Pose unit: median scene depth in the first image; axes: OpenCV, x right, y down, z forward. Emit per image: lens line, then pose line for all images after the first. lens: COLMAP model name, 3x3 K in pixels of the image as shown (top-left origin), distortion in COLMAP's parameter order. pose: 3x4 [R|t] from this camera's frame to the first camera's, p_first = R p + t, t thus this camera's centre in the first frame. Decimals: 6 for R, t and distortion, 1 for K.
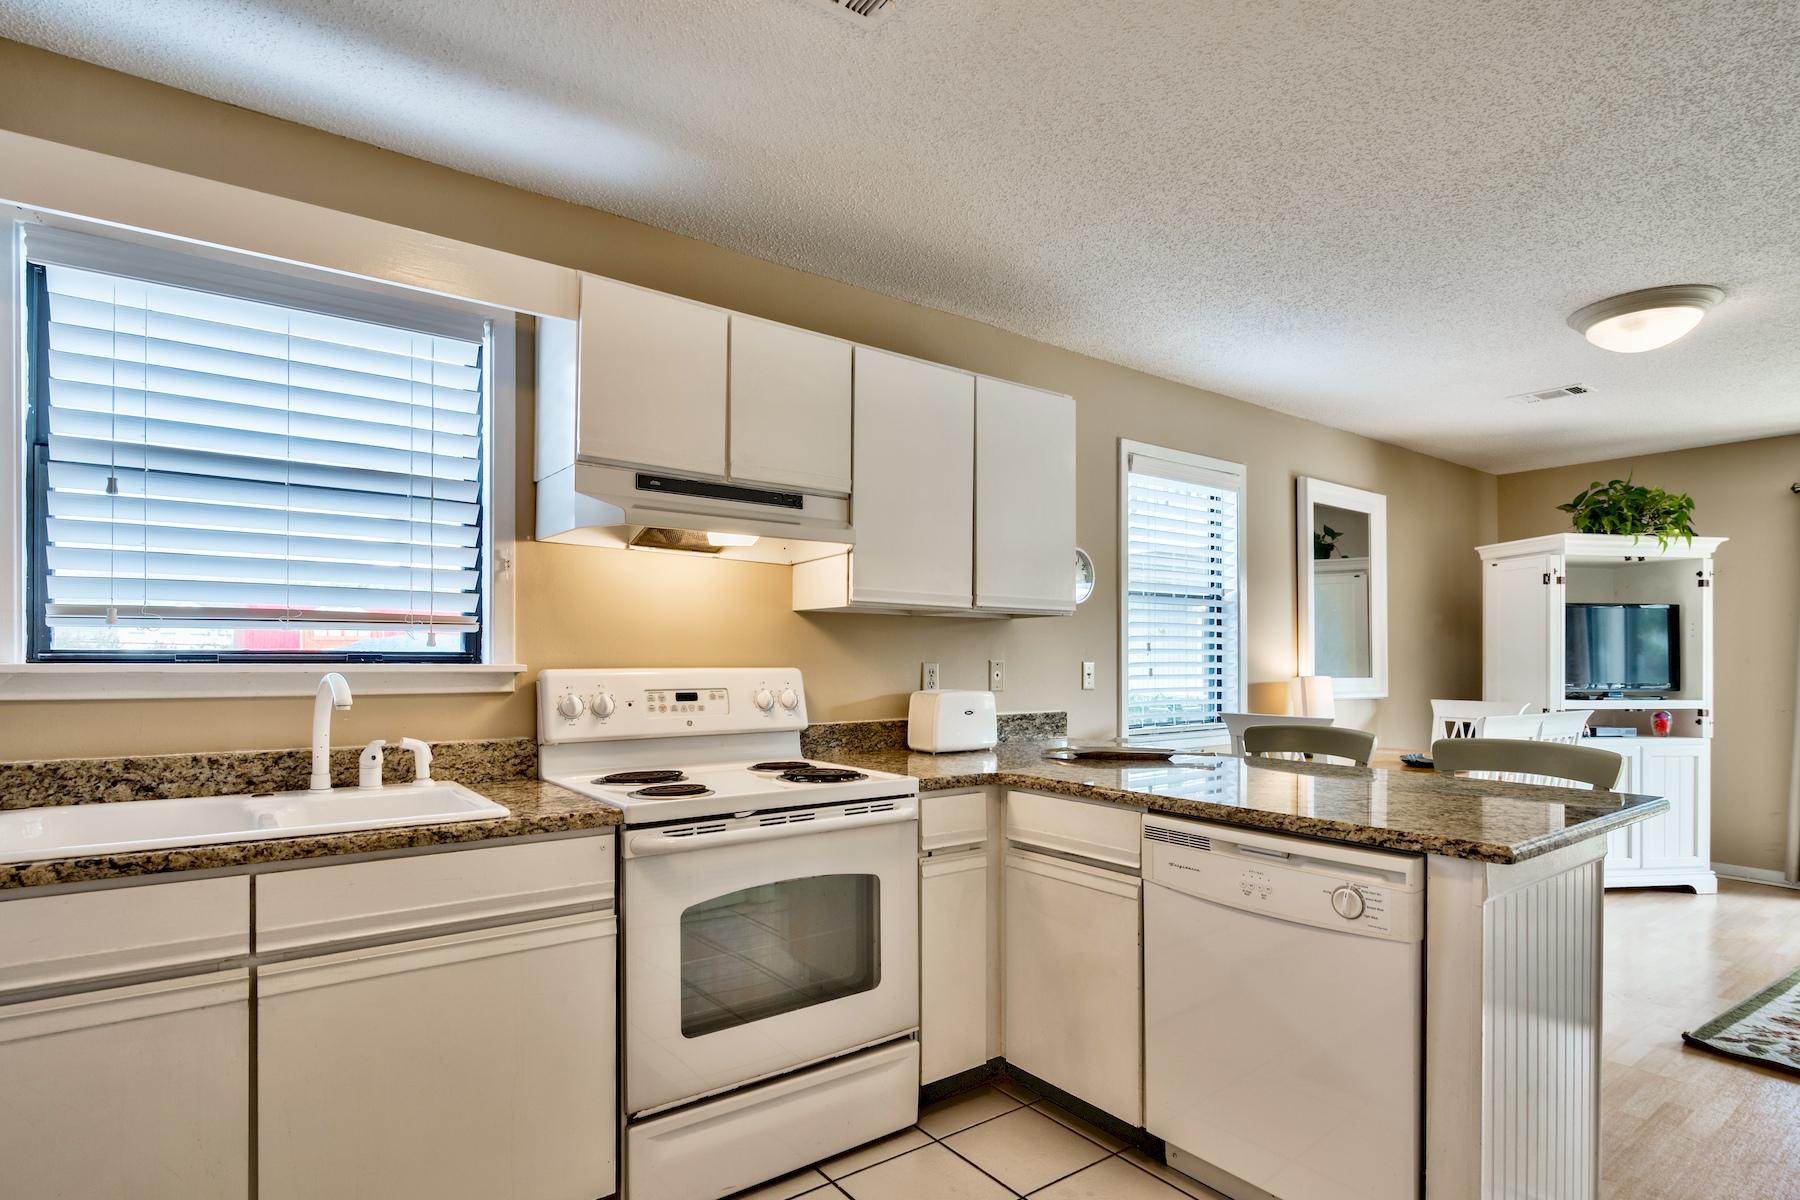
lens RADIAL K [[896.1, 0, 947.1], [0, 896.1, 659.0], [0, 0, 1]] dist [-0.003057, -0.002094]
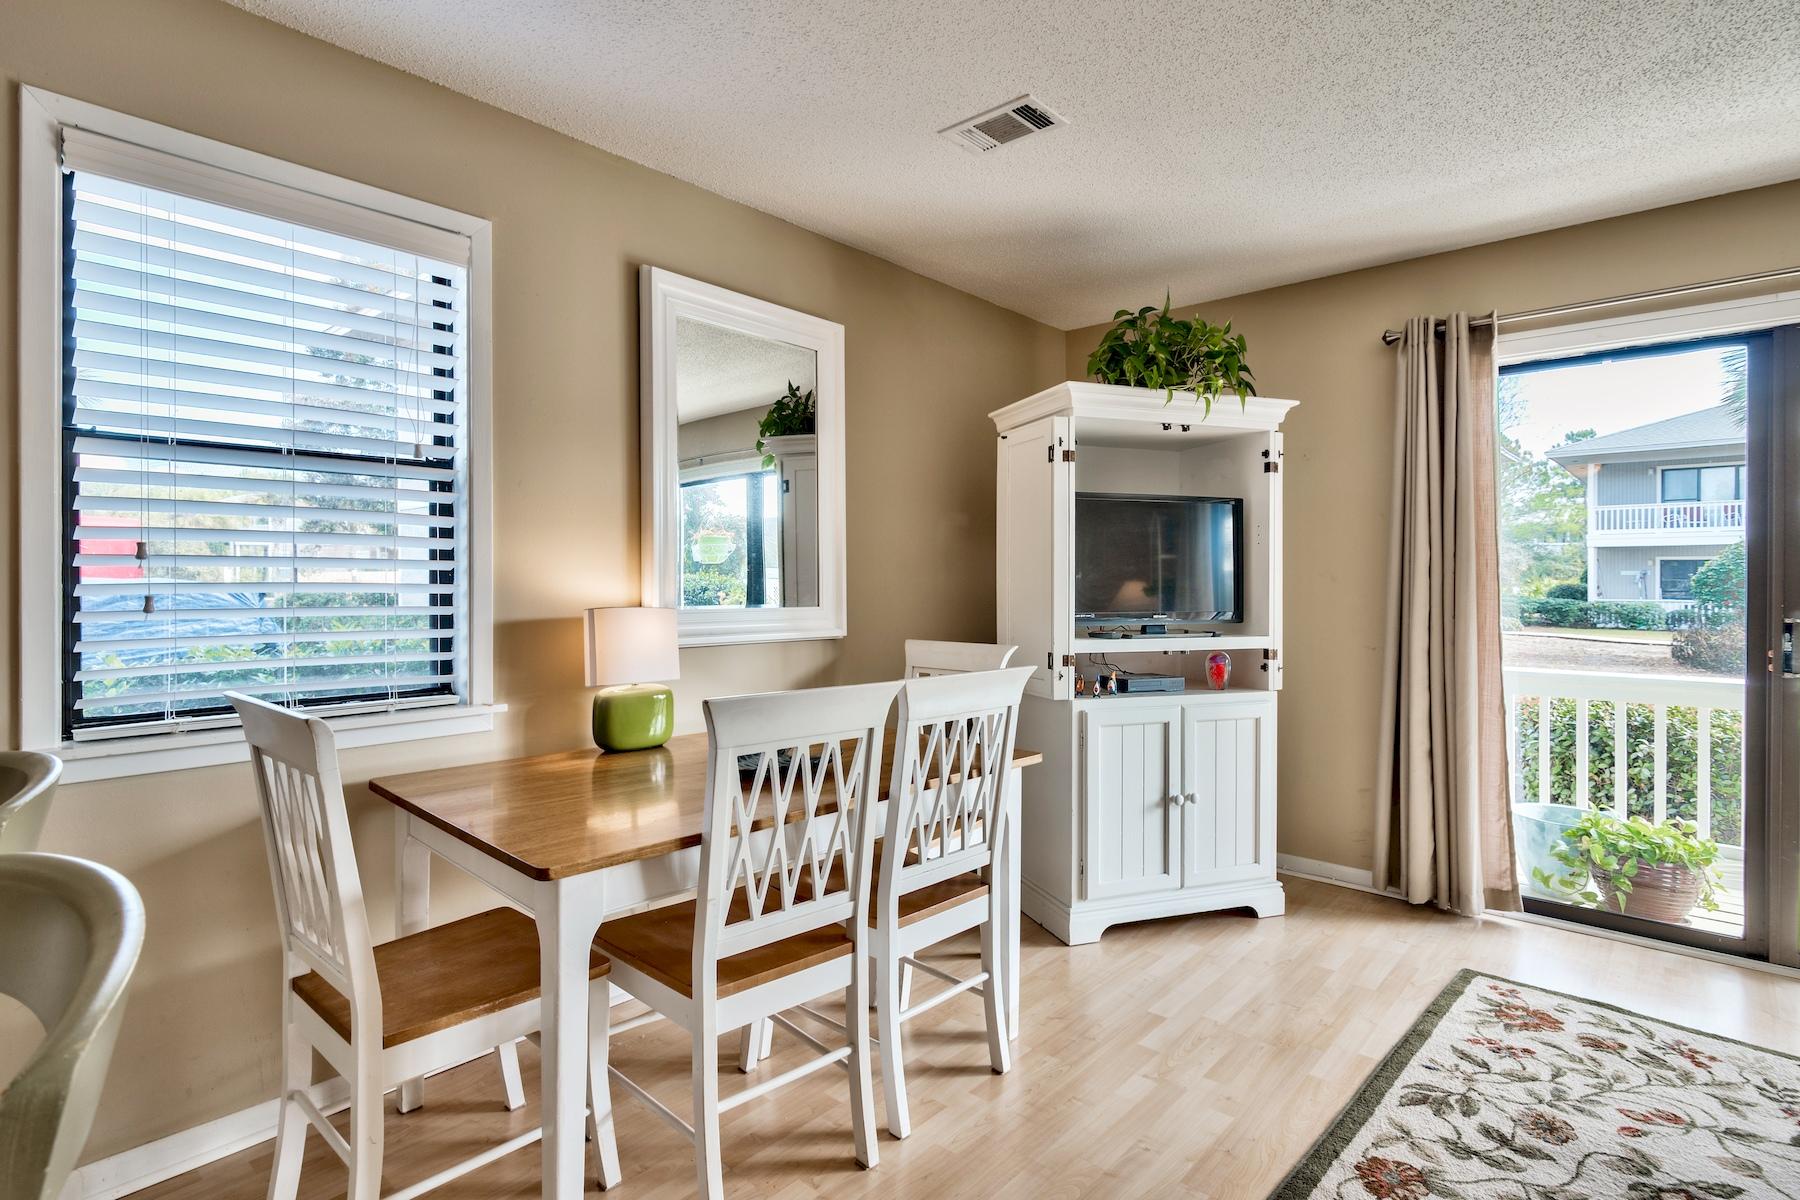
lens RADIAL K [[896.1, 0, 915.4], [0, 896.1, 587.3], [0, 0, 1]] dist [-0.003057, -0.002094]
pose [[0.978789, -0.001869, 0.204861, 0.442692], [-0.000333, 0.999943, 0.010715, 0.000708], [-0.204870, -0.010556, 0.978732, 0.382848]]
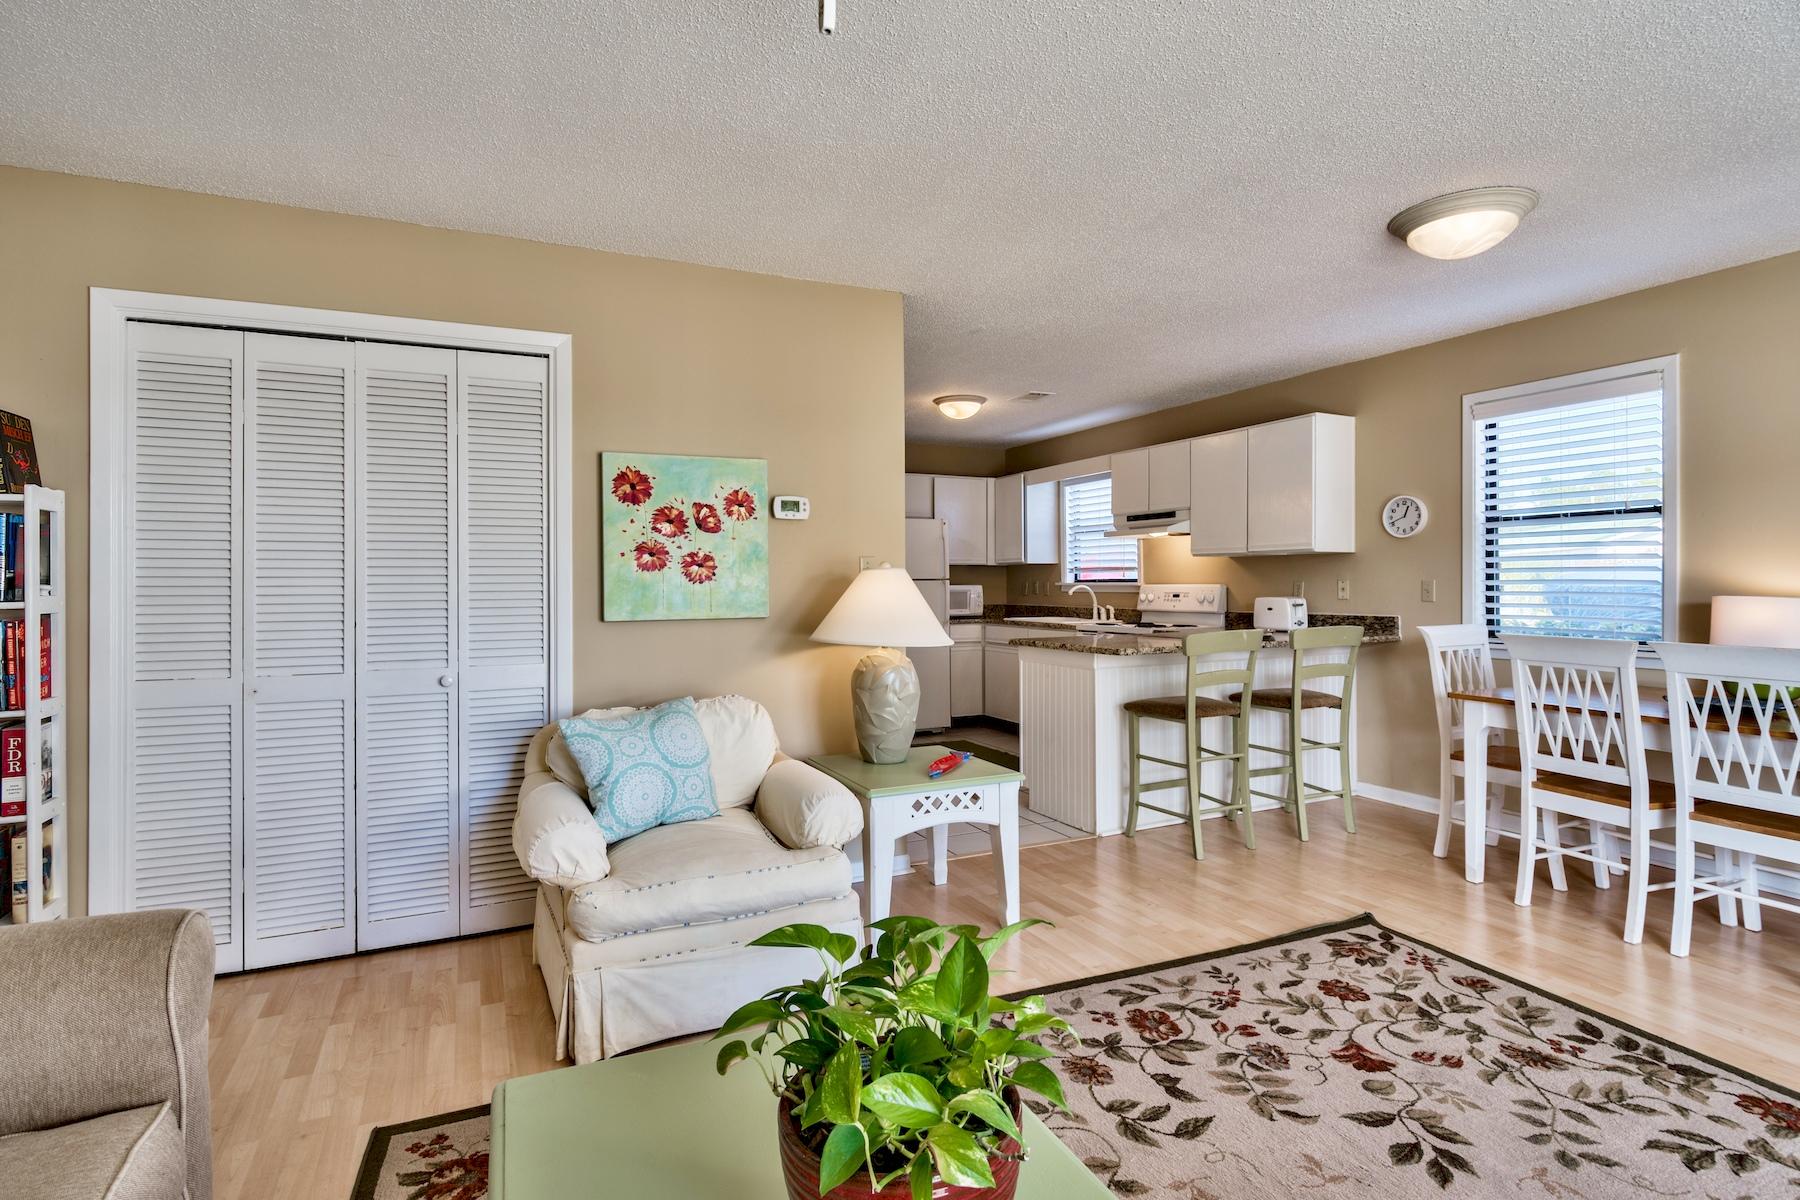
lens RADIAL K [[896.1, 0, 885.4], [0, 896.1, 573.2], [0, 0, 1]] dist [-0.003057, -0.002094]
pose [[-0.200835, -0.011259, -0.979560, 1.236042], [0.007058, 0.999891, -0.012939, 0.003042], [0.979600, -0.009512, -0.200734, 0.384493]]
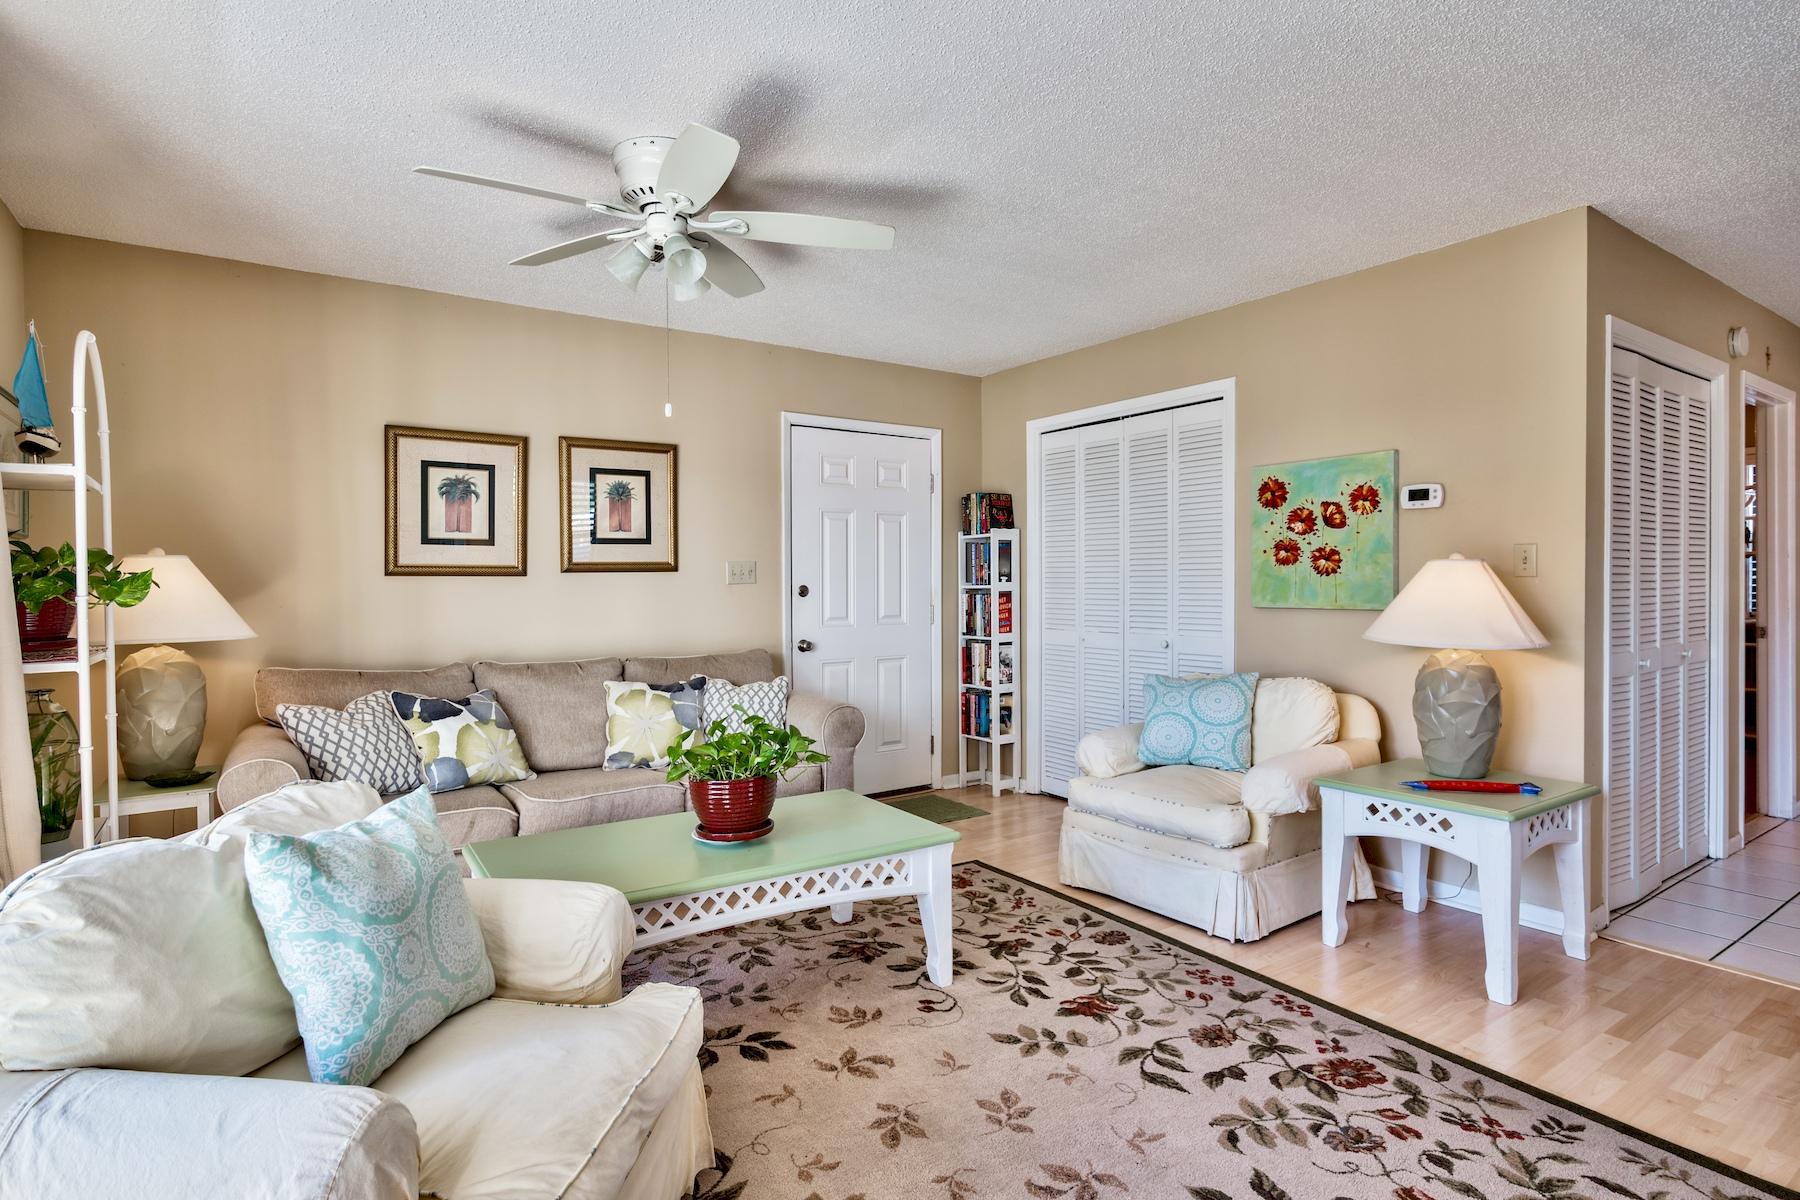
lens RADIAL K [[934.6, 0, 881.6], [0, 934.6, 583.3], [0, 0, 1]] dist [-0.003864, -0.000339]
pose [[-0.998890, 0.005815, 0.046753, 0.910144], [0.005966, 0.999977, 0.003100, 0.002541], [-0.046734, 0.003375, -0.998902, 0.924094]]
